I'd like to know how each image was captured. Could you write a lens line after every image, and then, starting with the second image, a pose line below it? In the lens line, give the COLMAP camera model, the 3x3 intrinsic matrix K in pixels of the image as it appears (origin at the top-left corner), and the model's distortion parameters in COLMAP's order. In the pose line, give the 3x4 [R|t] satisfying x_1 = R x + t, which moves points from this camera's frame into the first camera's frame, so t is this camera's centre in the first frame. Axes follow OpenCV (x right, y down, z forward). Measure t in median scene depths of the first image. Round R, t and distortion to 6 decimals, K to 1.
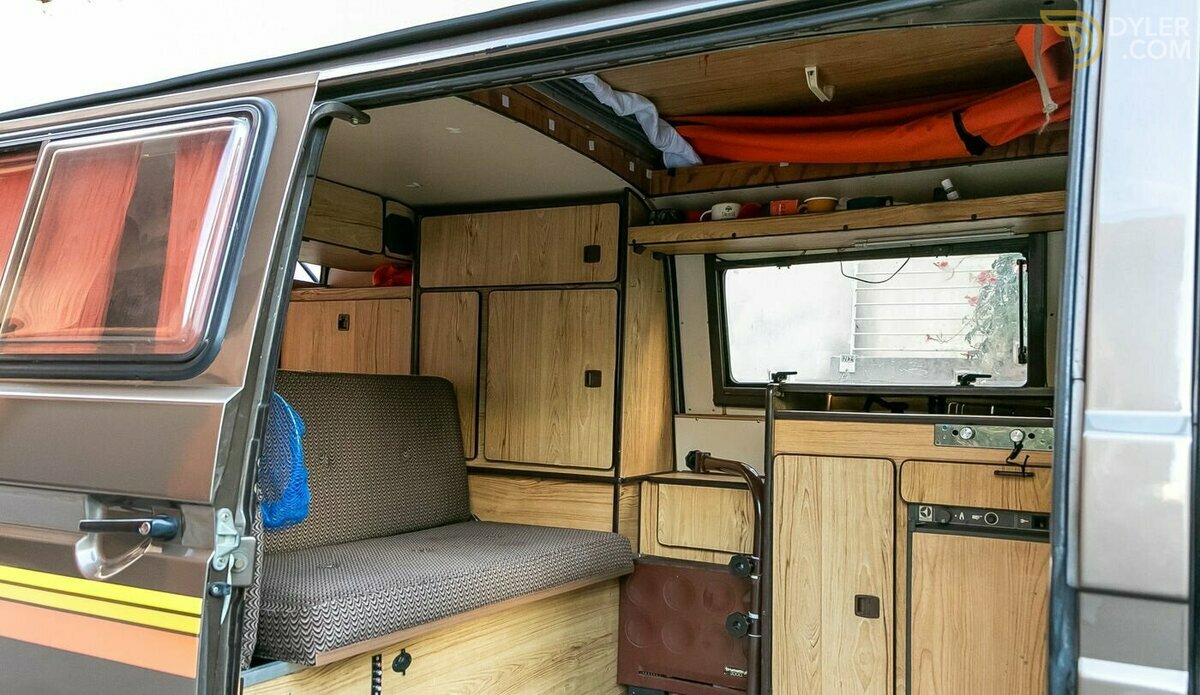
lens RADIAL K [[950.2, 0, 594.7], [0, 950.2, 343.3], [0, 0, 1]] dist [0.043544, -0.000900]
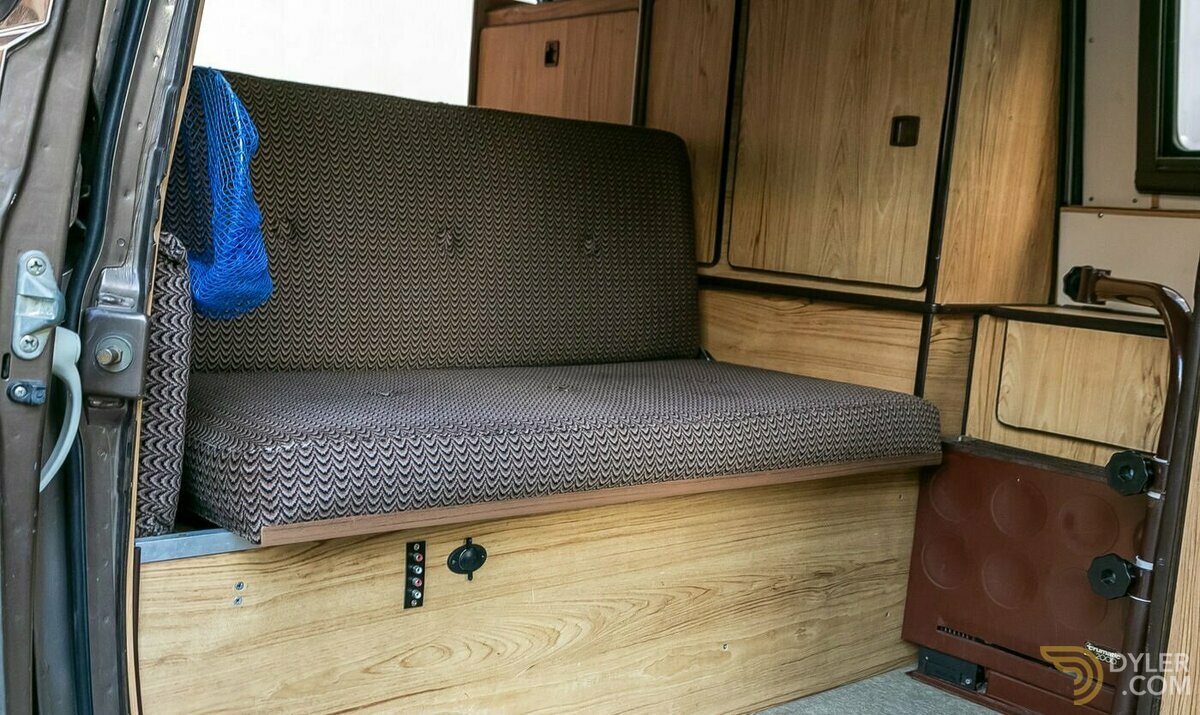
lens RADIAL K [[1221.4, 0, 599.9], [0, 1221.4, 368.0], [0, 0, 1]] dist [0.010620, 0.000000]
pose [[0.939870, 0.083753, -0.331104, 0.085515], [-0.027453, 0.984855, 0.171192, 0.059408], [0.340427, -0.151808, 0.927935, 0.241491]]
